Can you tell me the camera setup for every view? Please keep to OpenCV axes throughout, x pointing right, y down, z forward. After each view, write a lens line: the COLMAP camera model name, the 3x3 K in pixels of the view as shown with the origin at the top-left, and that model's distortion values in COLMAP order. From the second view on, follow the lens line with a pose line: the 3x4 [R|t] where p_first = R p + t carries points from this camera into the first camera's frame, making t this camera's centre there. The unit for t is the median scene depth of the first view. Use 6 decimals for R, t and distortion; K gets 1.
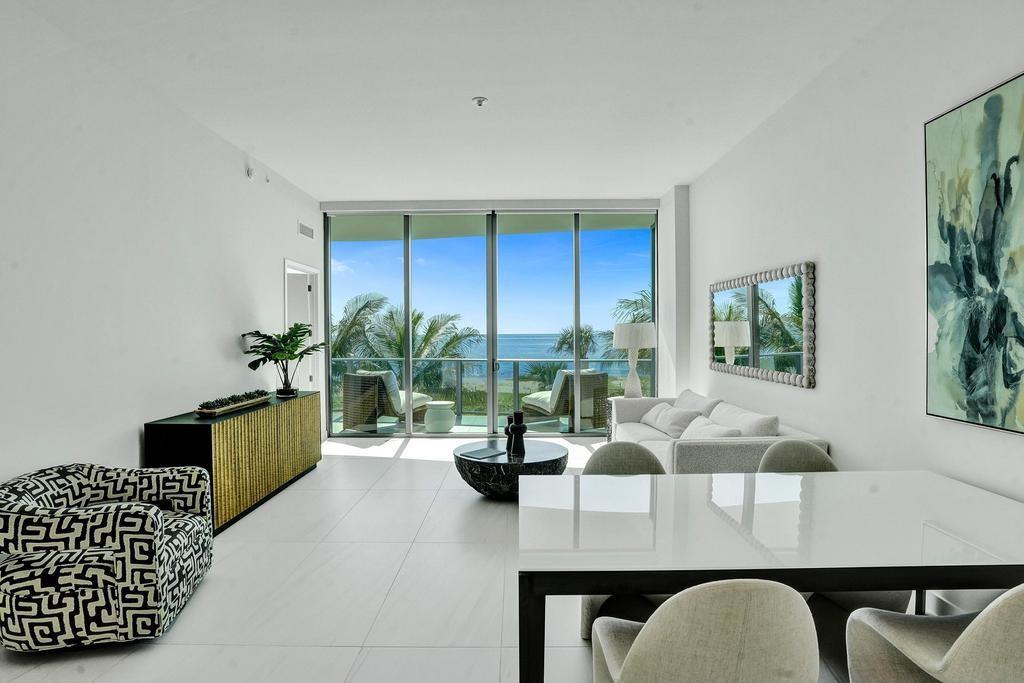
lens RADIAL K [[559.6, 0, 508.4], [0, 559.6, 344.5], [0, 0, 1]] dist [-0.041972, 0.014749]
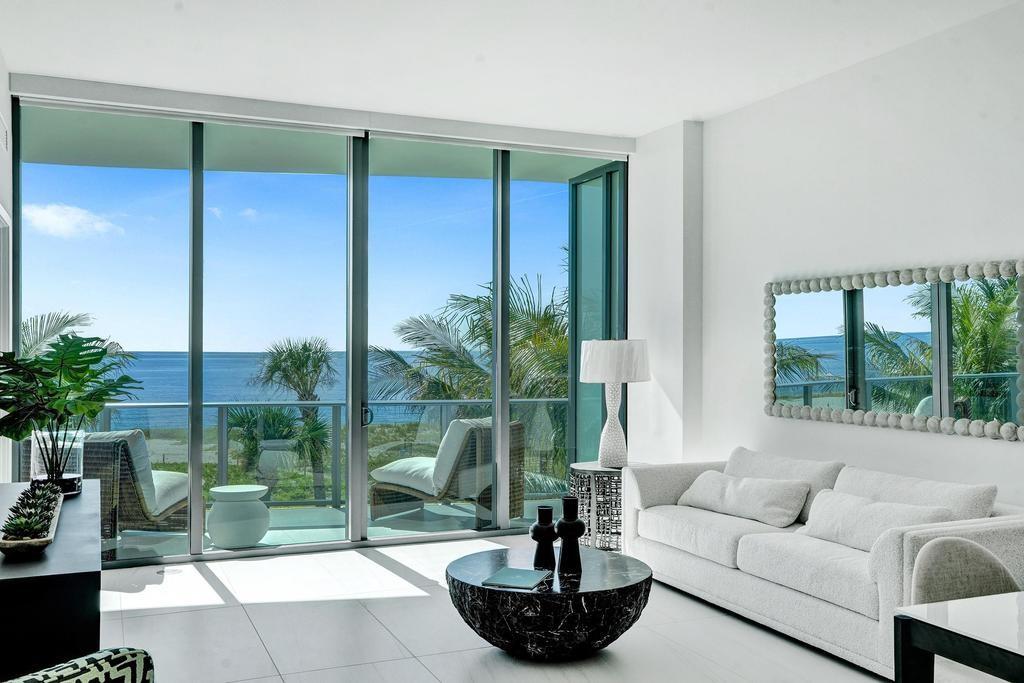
lens RADIAL K [[963.7, 0, 524.8], [0, 963.7, 347.3], [0, 0, 1]] dist [0.018494, 0.000000]
pose [[0.913207, 0.007797, 0.407421, -0.346803], [0.001843, 0.999728, -0.023264, -0.007940], [-0.407491, 0.021996, 0.912944, 0.102179]]
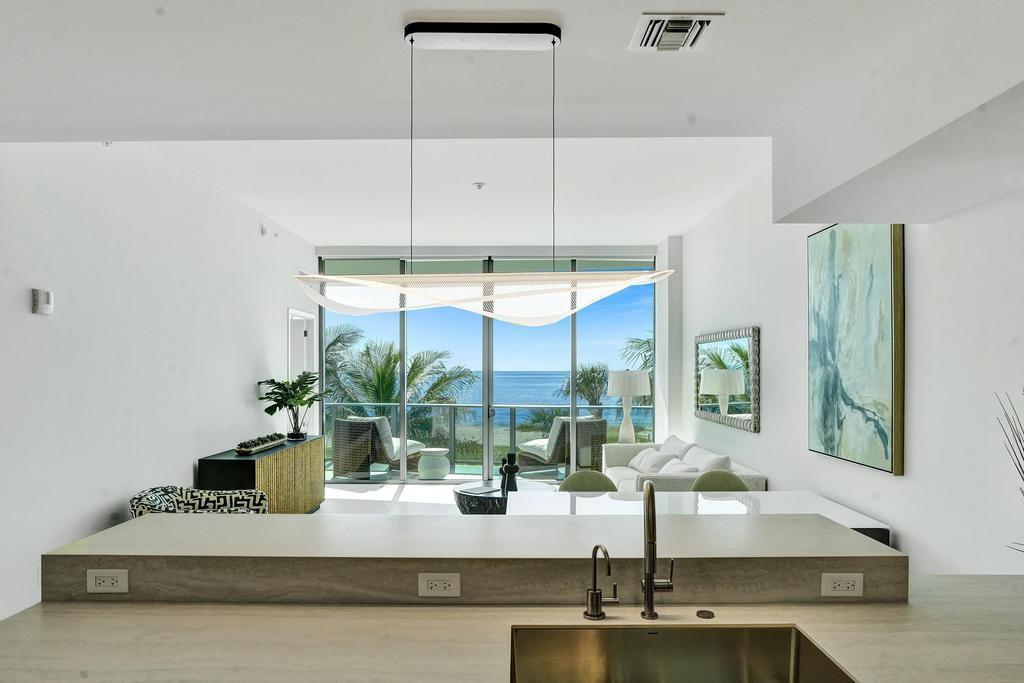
lens RADIAL K [[717.0, 0, 506.6], [0, 717.0, 378.0], [0, 0, 1]] dist [-0.026824, -0.000297]
pose [[0.999986, 0.005137, -0.001084, 0.007029], [-0.005146, 0.999944, -0.009224, -0.014252], [0.001036, 0.009229, 0.999957, -0.355750]]
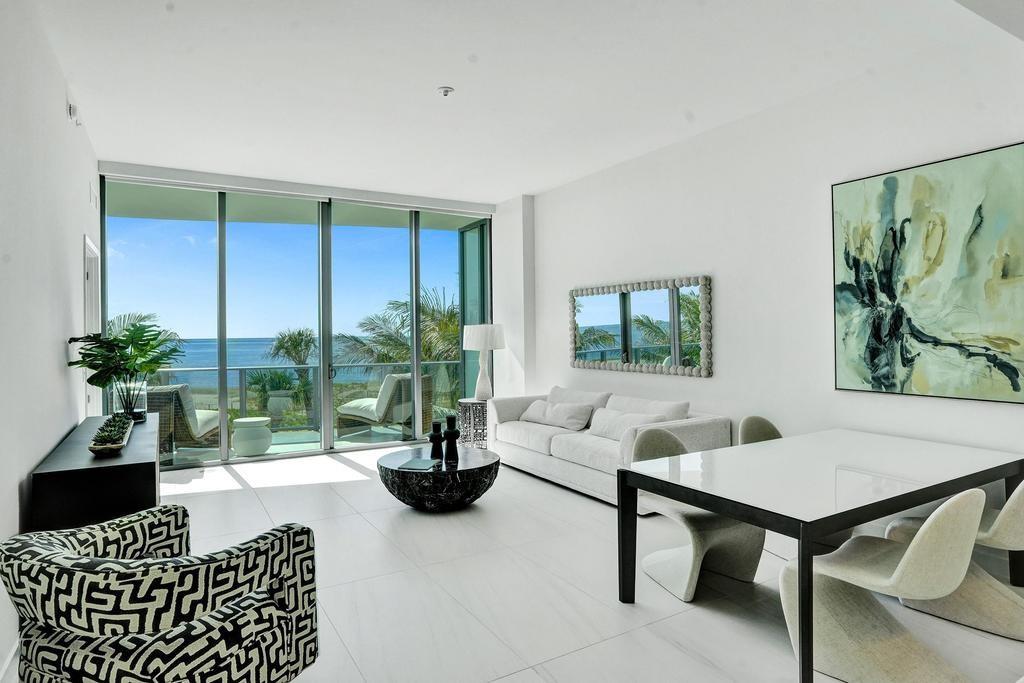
lens RADIAL K [[592.9, 0, 517.4], [0, 592.9, 336.3], [0, 0, 1]] dist [-0.027828, 0.004419]
pose [[0.854723, -0.006066, 0.519048, -0.337707], [0.016773, 0.999732, -0.015936, 0.000524], [-0.518813, 0.022326, 0.854596, 0.057394]]
